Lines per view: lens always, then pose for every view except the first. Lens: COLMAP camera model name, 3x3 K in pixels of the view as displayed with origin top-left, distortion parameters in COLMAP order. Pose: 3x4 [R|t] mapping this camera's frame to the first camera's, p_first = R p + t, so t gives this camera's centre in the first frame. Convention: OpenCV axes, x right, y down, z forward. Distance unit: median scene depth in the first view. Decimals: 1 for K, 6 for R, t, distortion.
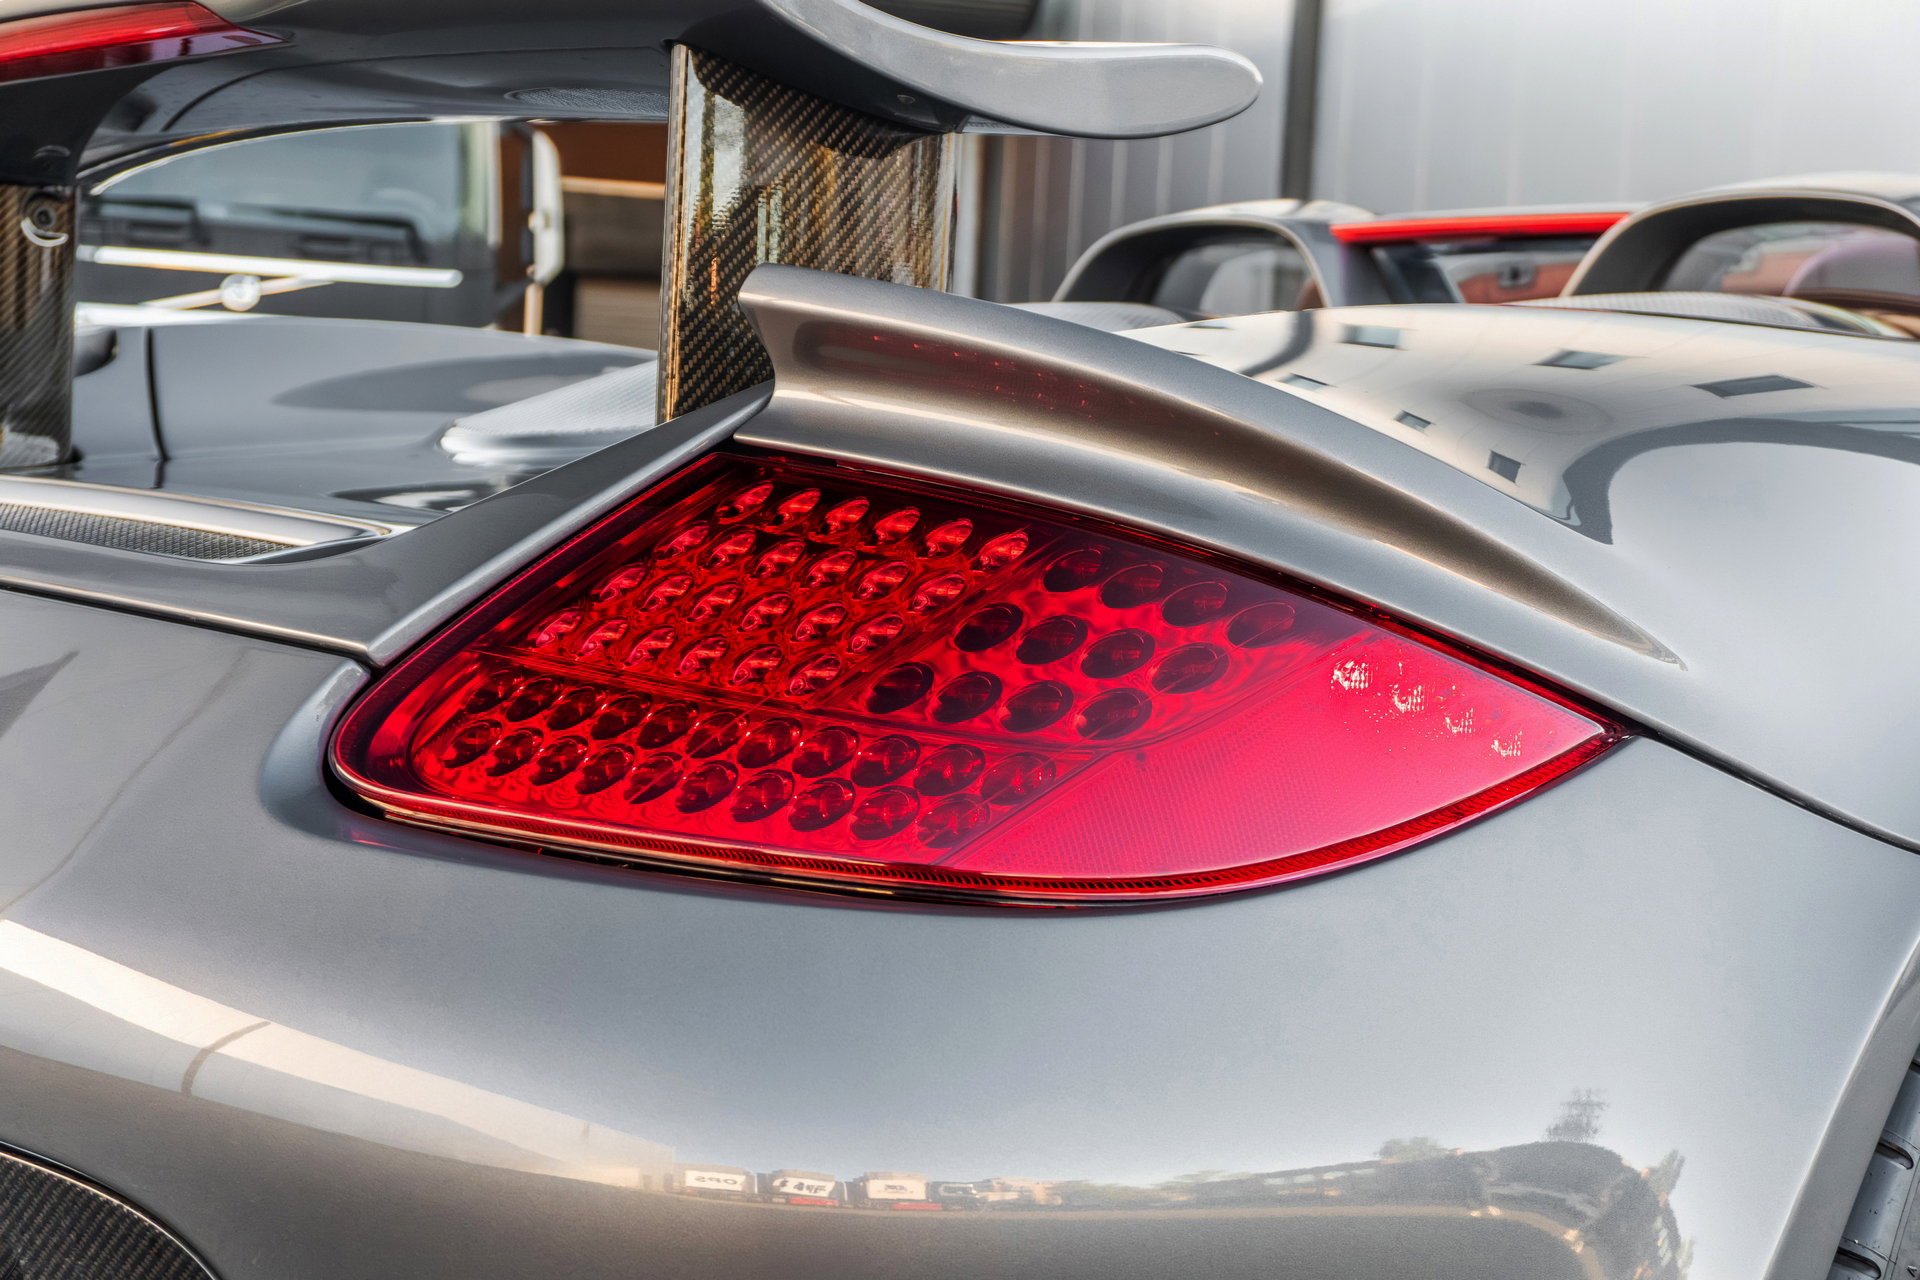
lens RADIAL K [[2290.5, 0, 960.0], [0, 2290.5, 640.0], [0, 0, 1]] dist [0.028806, 0.023875]
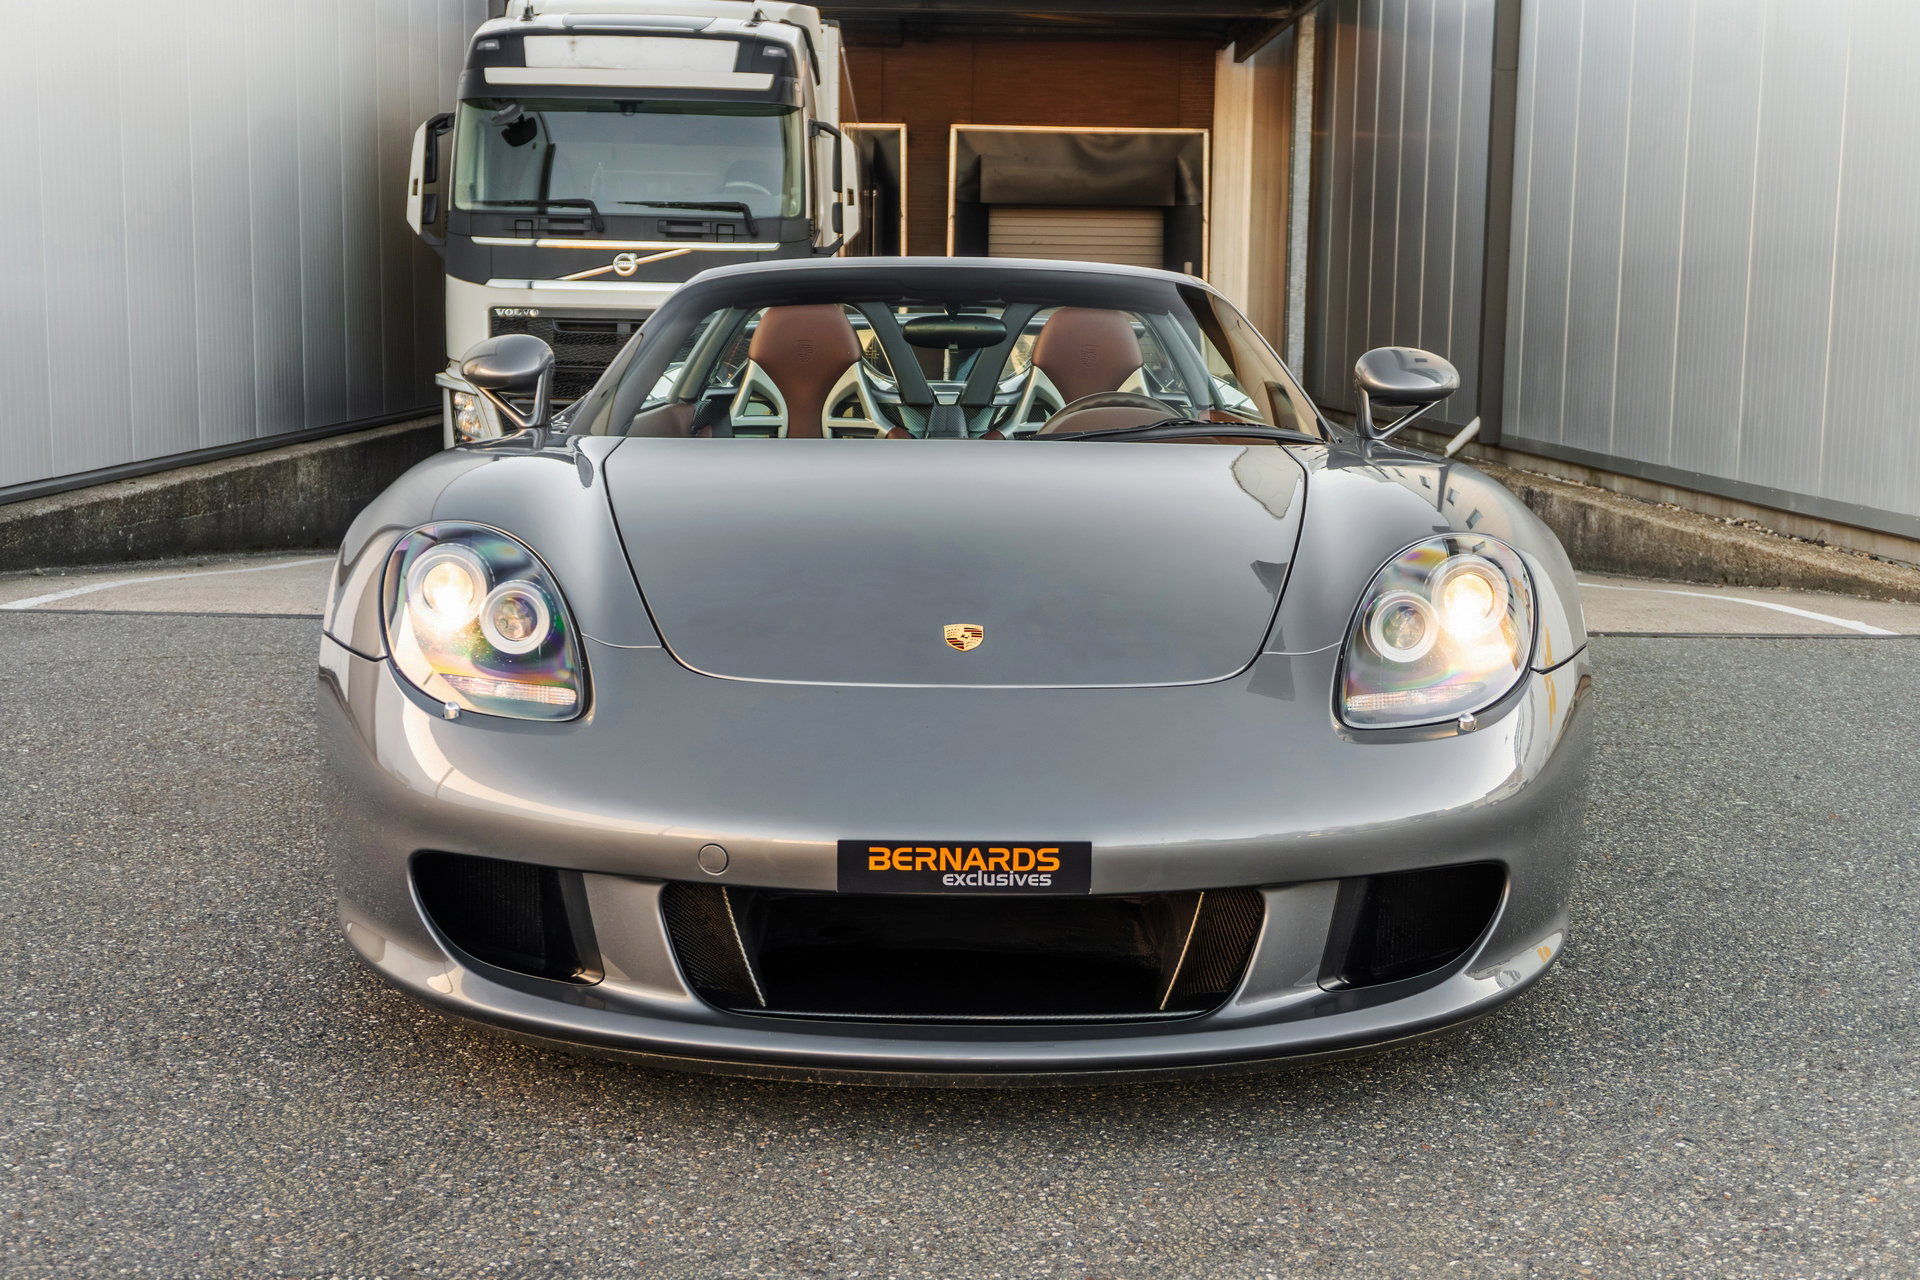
lens RADIAL K [[2143.3, 0, 960.9], [0, 2143.3, 595.2], [0, 0, 1]] dist [0.004809, -0.010433]
pose [[0.978288, -0.008039, -0.207092, 2.074637], [0.014271, 0.999489, 0.028614, 0.164626], [0.206757, -0.030949, 0.977903, -3.083074]]
